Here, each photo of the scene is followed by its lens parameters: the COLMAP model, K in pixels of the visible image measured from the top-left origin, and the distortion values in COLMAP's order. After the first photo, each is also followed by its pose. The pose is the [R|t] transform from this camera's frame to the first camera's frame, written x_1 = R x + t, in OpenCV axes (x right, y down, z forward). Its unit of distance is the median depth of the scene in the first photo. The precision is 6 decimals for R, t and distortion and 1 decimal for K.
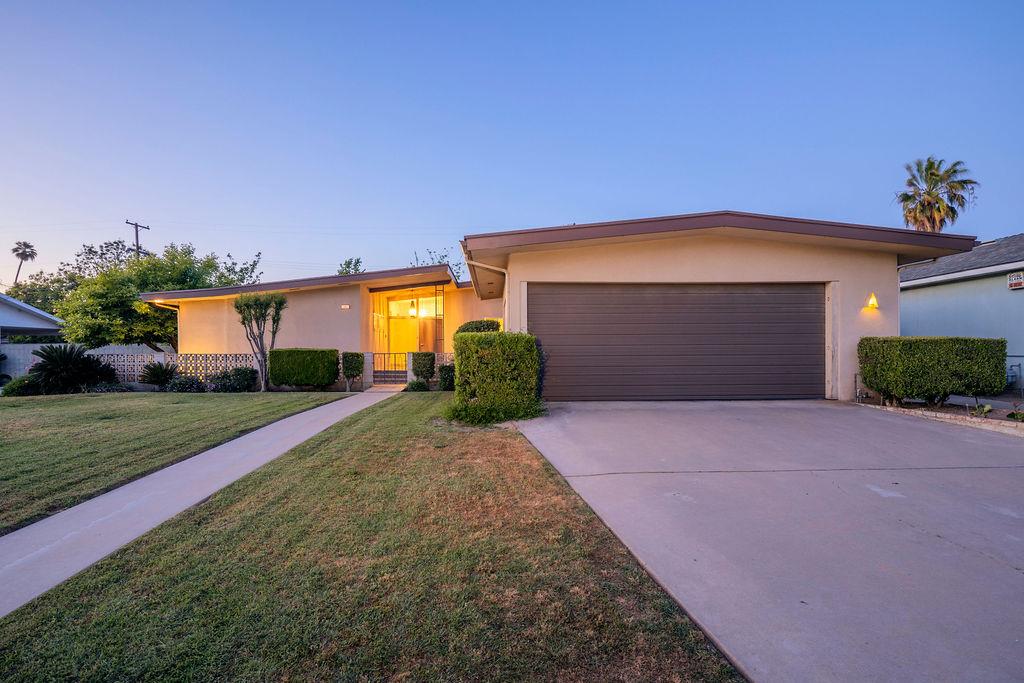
lens RADIAL K [[495.3, 0, 509.6], [0, 495.3, 352.8], [0, 0, 1]] dist [0.000304, -0.000295]
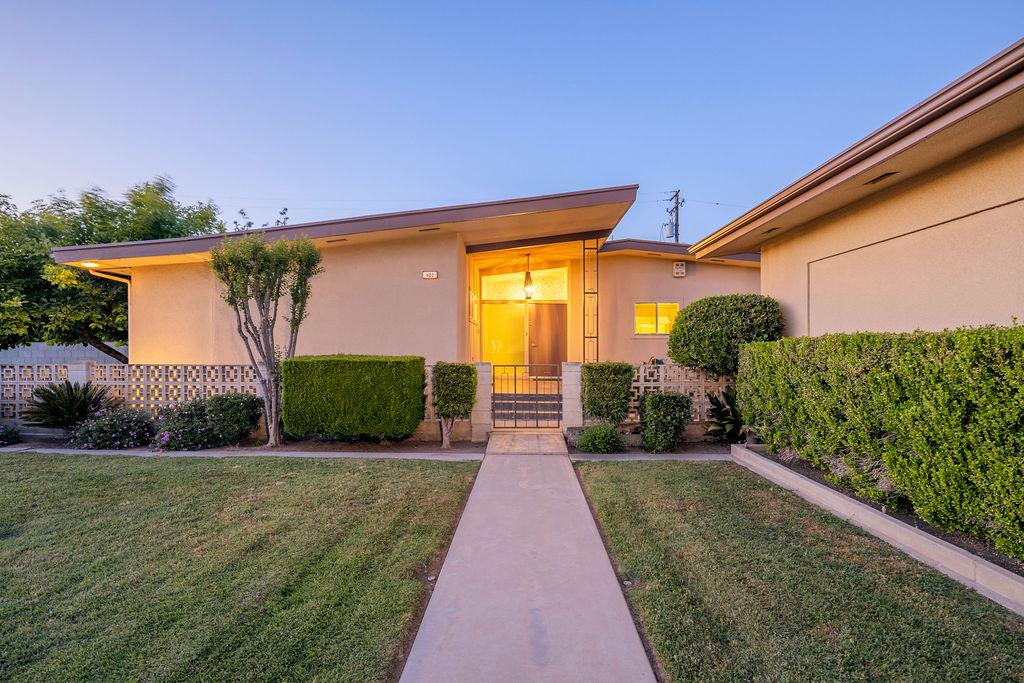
lens RADIAL K [[495.3, 0, 509.6], [0, 495.3, 352.8], [0, 0, 1]] dist [0.000304, -0.000295]
pose [[0.997589, 0.003446, -0.069311, -0.229129], [-0.003043, 0.999978, 0.005920, -0.014113], [0.069330, -0.005695, 0.997578, 0.522505]]
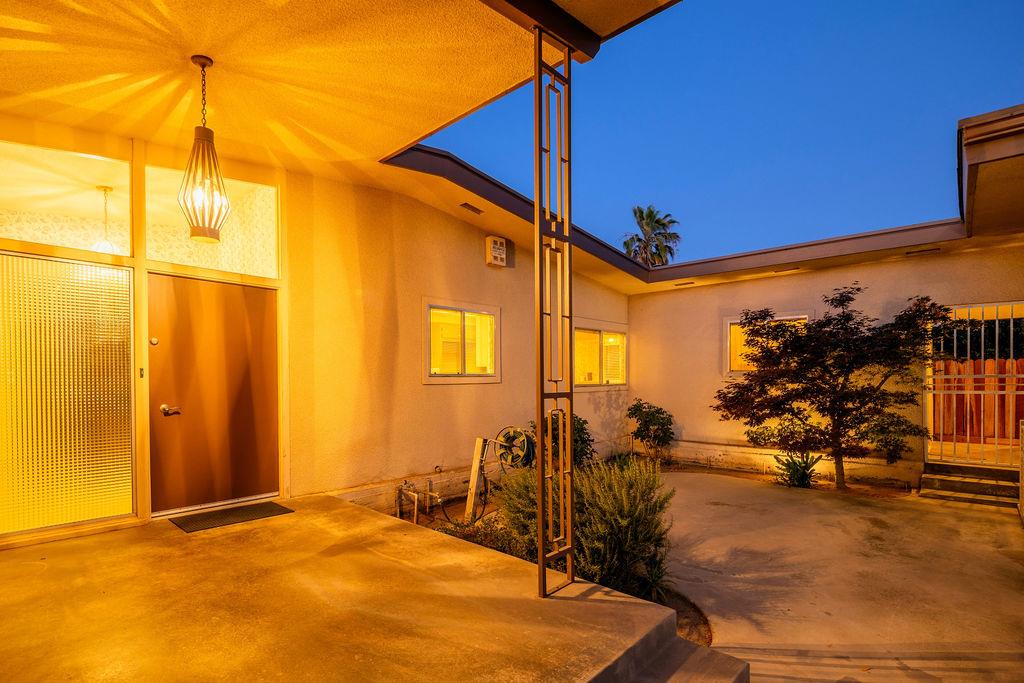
lens RADIAL K [[494.6, 0, 510.3], [0, 494.6, 384.2], [0, 0, 1]] dist [-0.000378, -0.000140]
pose [[0.703037, -0.009364, 0.711091, -0.308342], [0.008077, 0.999954, 0.005182, -0.035783], [-0.711107, 0.002100, 0.703080, 1.068524]]
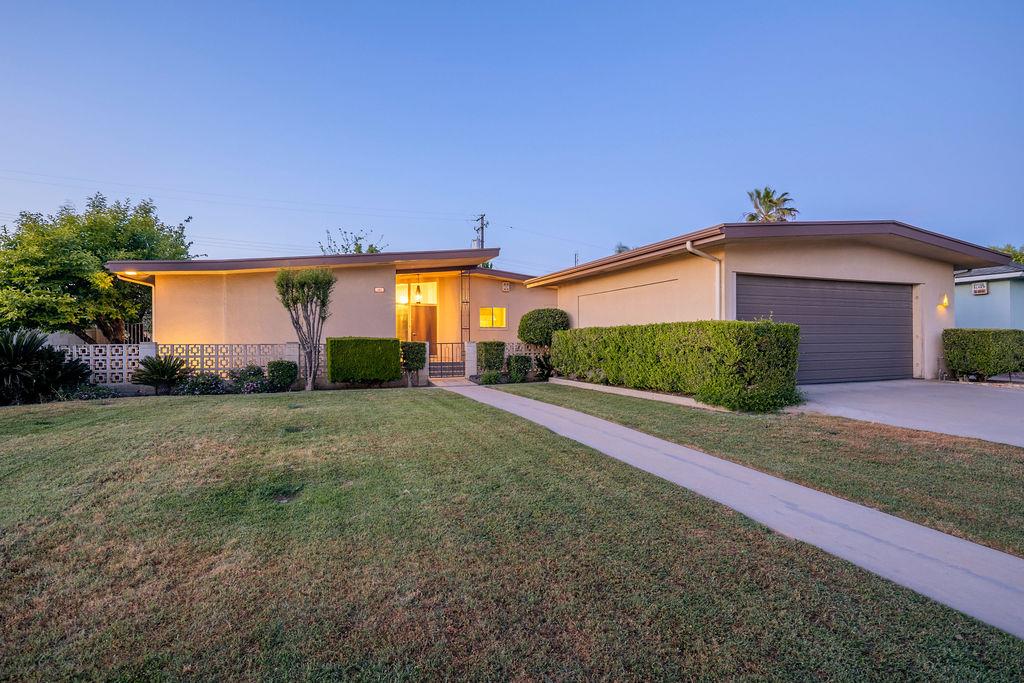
lens RADIAL K [[492.7, 0, 512.0], [0, 492.7, 341.5], [0, 0, 1]] dist [-0.001670, -0.000189]
pose [[0.937781, -0.000921, 0.347225, -0.452161], [0.002572, 0.999987, -0.004293, 0.002380], [-0.347217, 0.004919, 0.937772, 0.119423]]
